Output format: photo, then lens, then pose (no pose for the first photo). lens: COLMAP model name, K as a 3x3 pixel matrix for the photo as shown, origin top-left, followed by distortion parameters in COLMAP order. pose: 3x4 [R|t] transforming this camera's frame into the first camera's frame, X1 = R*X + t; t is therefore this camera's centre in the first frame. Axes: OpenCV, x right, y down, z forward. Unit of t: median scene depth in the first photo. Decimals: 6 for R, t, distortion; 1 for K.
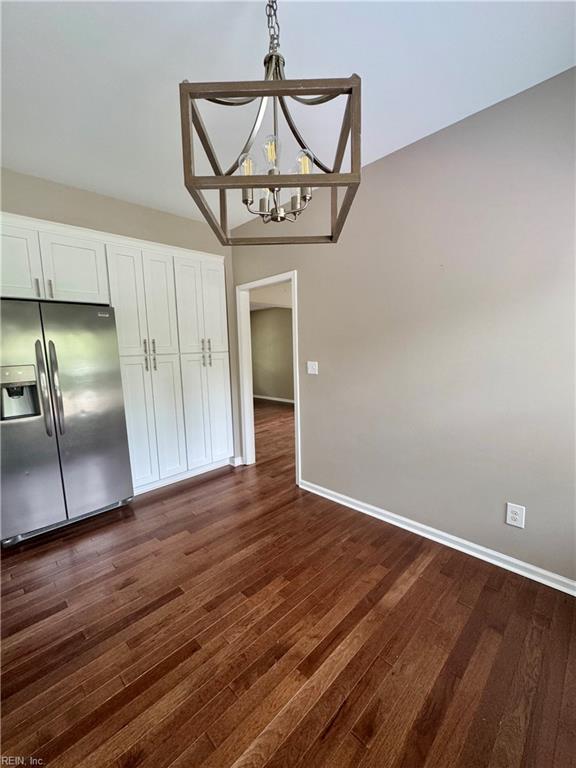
lens RADIAL K [[318.4, 0, 290.0], [0, 318.4, 386.3], [0, 0, 1]] dist [-0.010995, 0.000215]
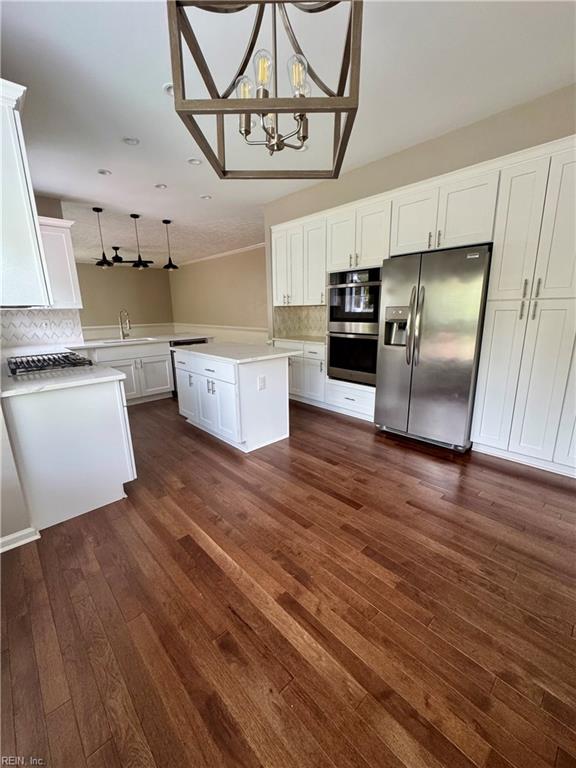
lens RADIAL K [[318.4, 0, 289.7], [0, 318.4, 386.8], [0, 0, 1]] dist [-0.010995, 0.000215]
pose [[-0.035437, 0.267872, -0.962803, 0.672767], [-0.104126, 0.957175, 0.270138, -0.066823], [0.993933, 0.109825, -0.006027, 0.710489]]
